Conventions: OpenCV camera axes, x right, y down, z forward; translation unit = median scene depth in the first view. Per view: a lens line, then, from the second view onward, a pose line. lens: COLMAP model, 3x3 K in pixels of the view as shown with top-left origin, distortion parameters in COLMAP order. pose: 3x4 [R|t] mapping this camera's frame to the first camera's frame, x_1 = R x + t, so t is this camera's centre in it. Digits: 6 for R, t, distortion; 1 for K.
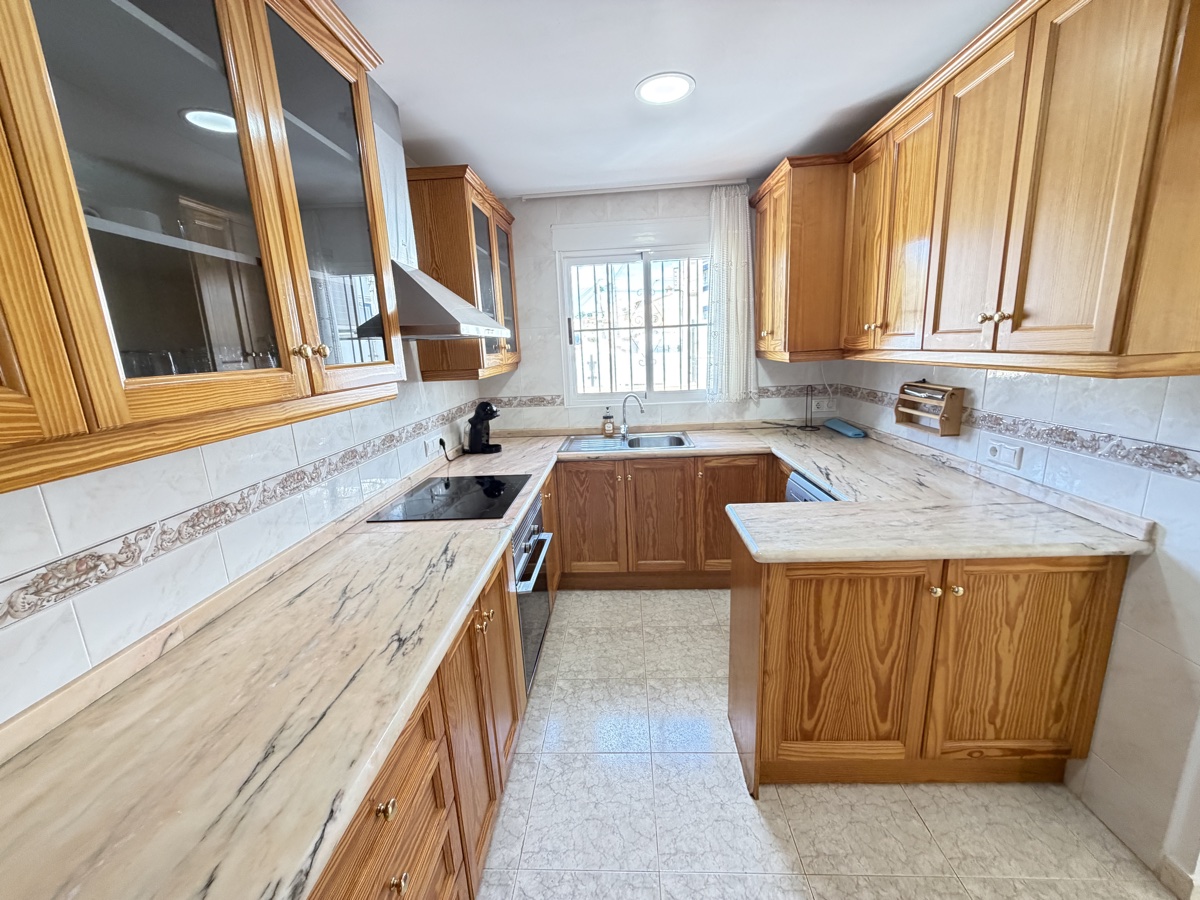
lens RADIAL K [[477.5, 0, 598.3], [0, 477.5, 453.1], [0, 0, 1]] dist [-0.000024, -0.000019]
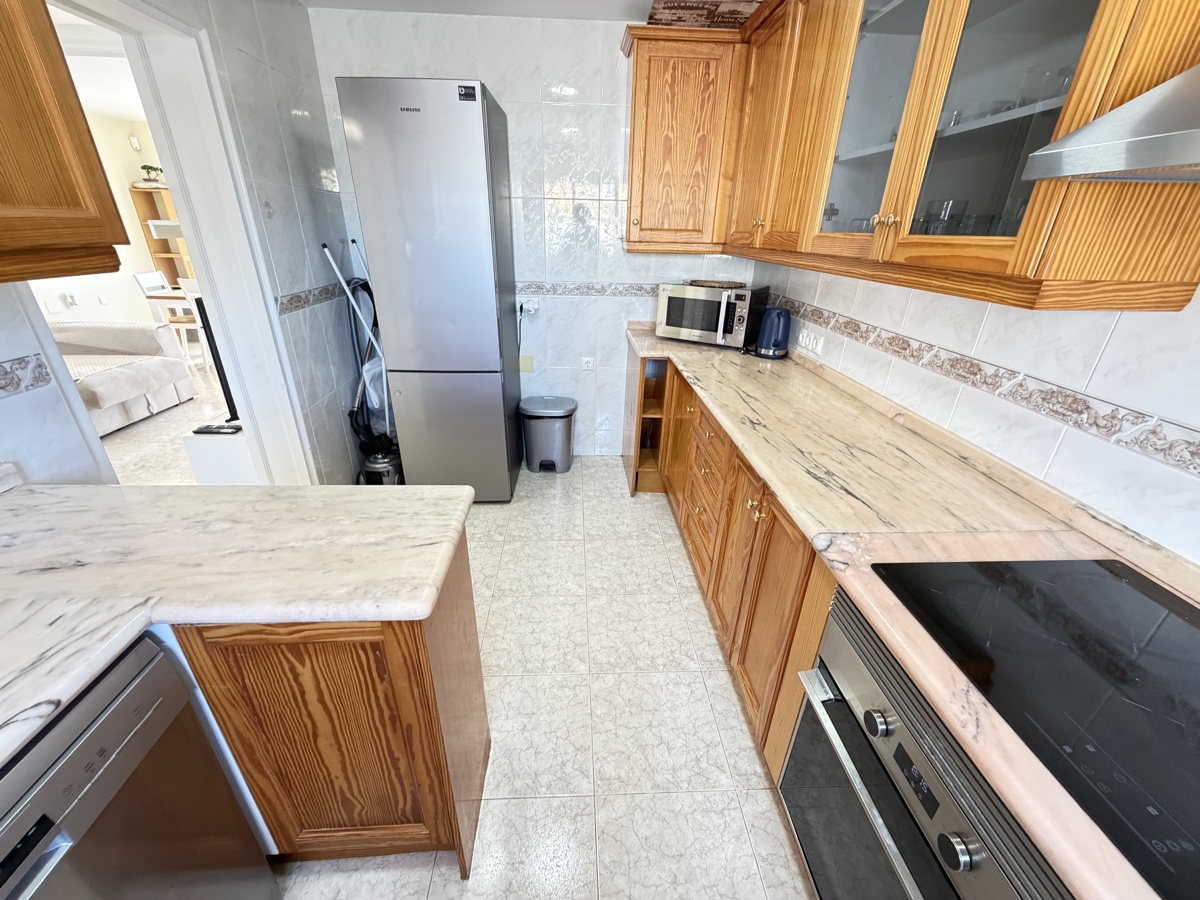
lens RADIAL K [[520.5, 0, 603.3], [0, 520.5, 445.1], [0, 0, 1]] dist [0.104261, -0.000075]
pose [[-0.993550, 0.065344, -0.092675, 0.179498], [-0.003058, 0.801532, 0.597943, -0.403079], [0.113354, 0.594370, -0.796163, 1.590467]]
